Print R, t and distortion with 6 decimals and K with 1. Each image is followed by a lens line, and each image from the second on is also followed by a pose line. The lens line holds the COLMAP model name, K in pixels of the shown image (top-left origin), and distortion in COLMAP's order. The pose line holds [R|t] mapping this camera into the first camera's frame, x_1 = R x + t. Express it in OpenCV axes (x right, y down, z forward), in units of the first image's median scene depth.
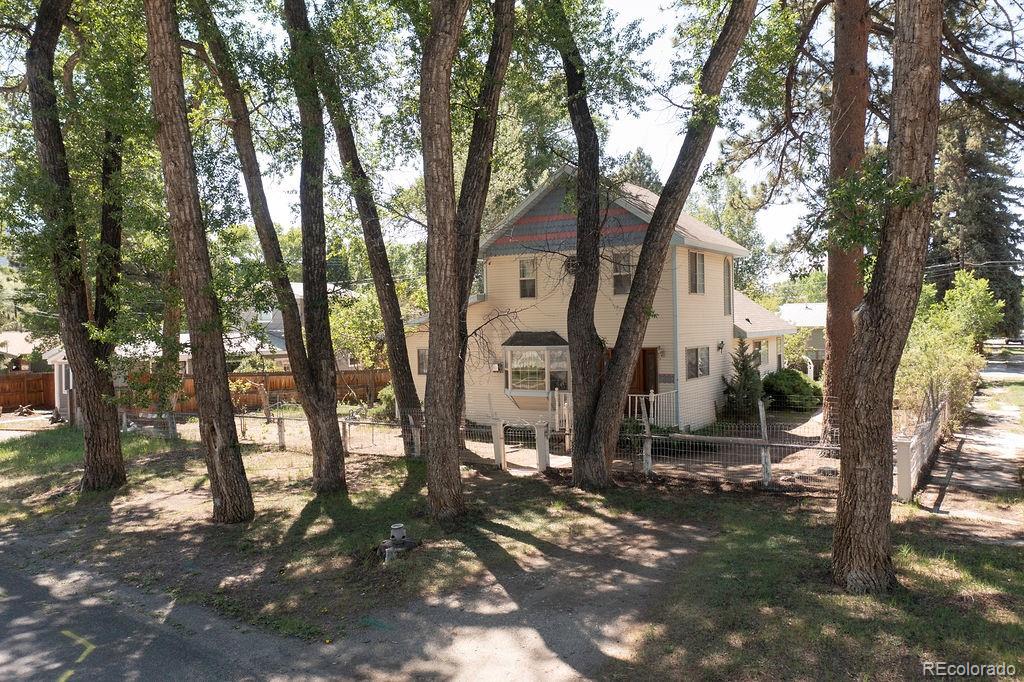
lens RADIAL K [[802.4, 0, 517.6], [0, 802.4, 351.5], [0, 0, 1]] dist [-0.008920, 0.000882]
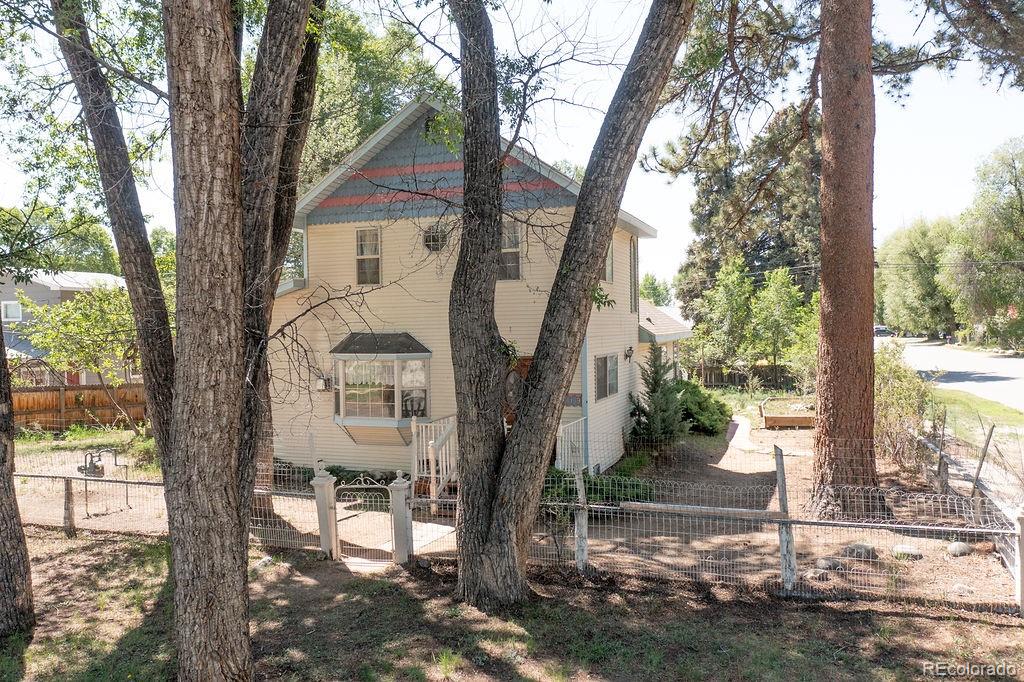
lens RADIAL K [[802.4, 0, 517.6], [0, 802.4, 351.5], [0, 0, 1]] dist [-0.008920, 0.000882]
pose [[0.976846, -0.000598, 0.213941, -0.011541], [0.001838, 0.999983, -0.005594, -0.005472], [-0.213934, 0.005858, 0.976831, 0.345853]]
